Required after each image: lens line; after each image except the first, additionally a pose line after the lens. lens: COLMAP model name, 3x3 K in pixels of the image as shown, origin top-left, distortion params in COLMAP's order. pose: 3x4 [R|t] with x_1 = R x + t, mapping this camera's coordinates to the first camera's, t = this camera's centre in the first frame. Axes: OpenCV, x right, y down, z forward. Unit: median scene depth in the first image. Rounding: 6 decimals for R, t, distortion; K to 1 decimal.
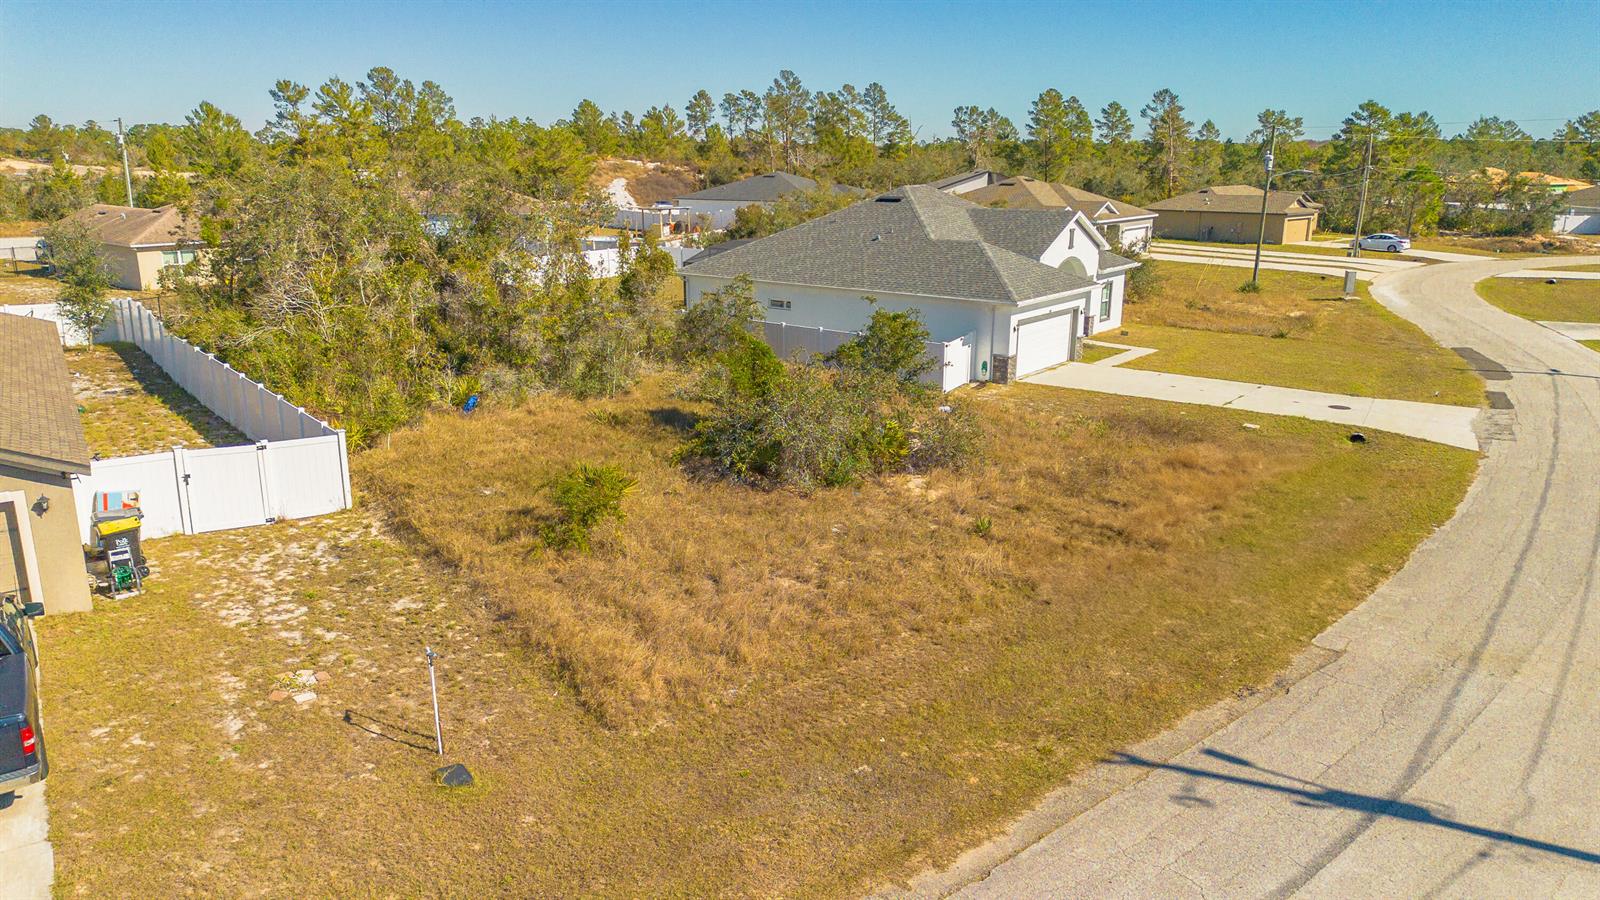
lens RADIAL K [[1092.6, 0, 800.0], [0, 1092.6, 450.0], [0, 0, 1]] dist [0.051830, -0.057429]
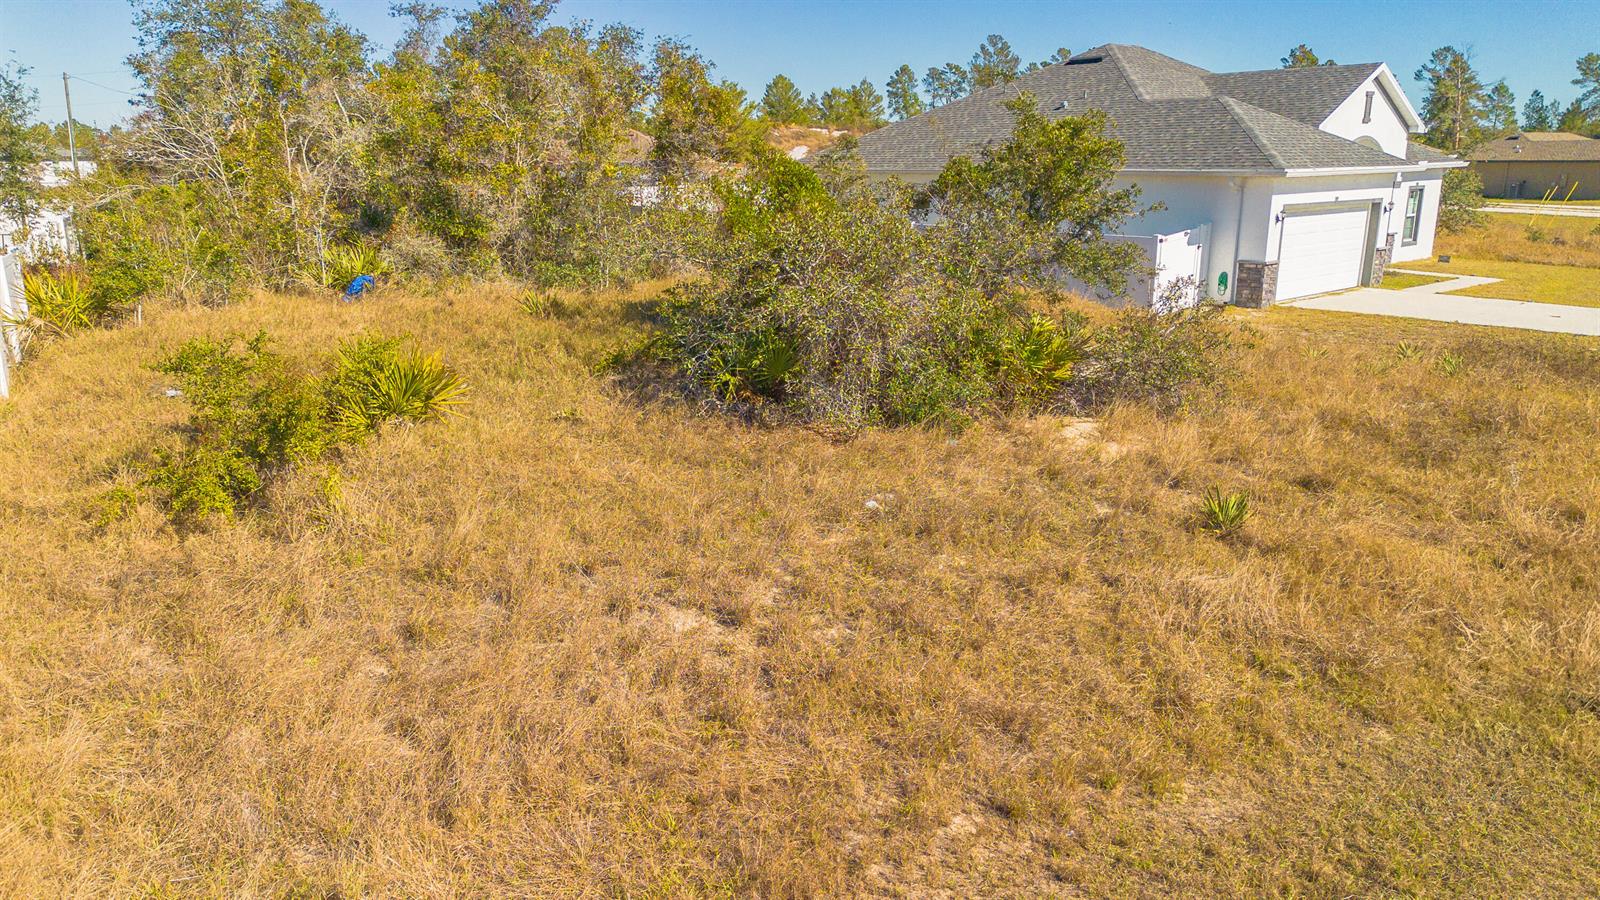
lens RADIAL K [[1092.6, 0, 800.0], [0, 1092.6, 450.0], [0, 0, 1]] dist [0.051830, -0.057429]
pose [[0.981915, 0.039452, -0.185168, 0.052387], [-0.040522, 0.999177, -0.001993, 0.032703], [0.184937, 0.009460, 0.982705, 0.344189]]
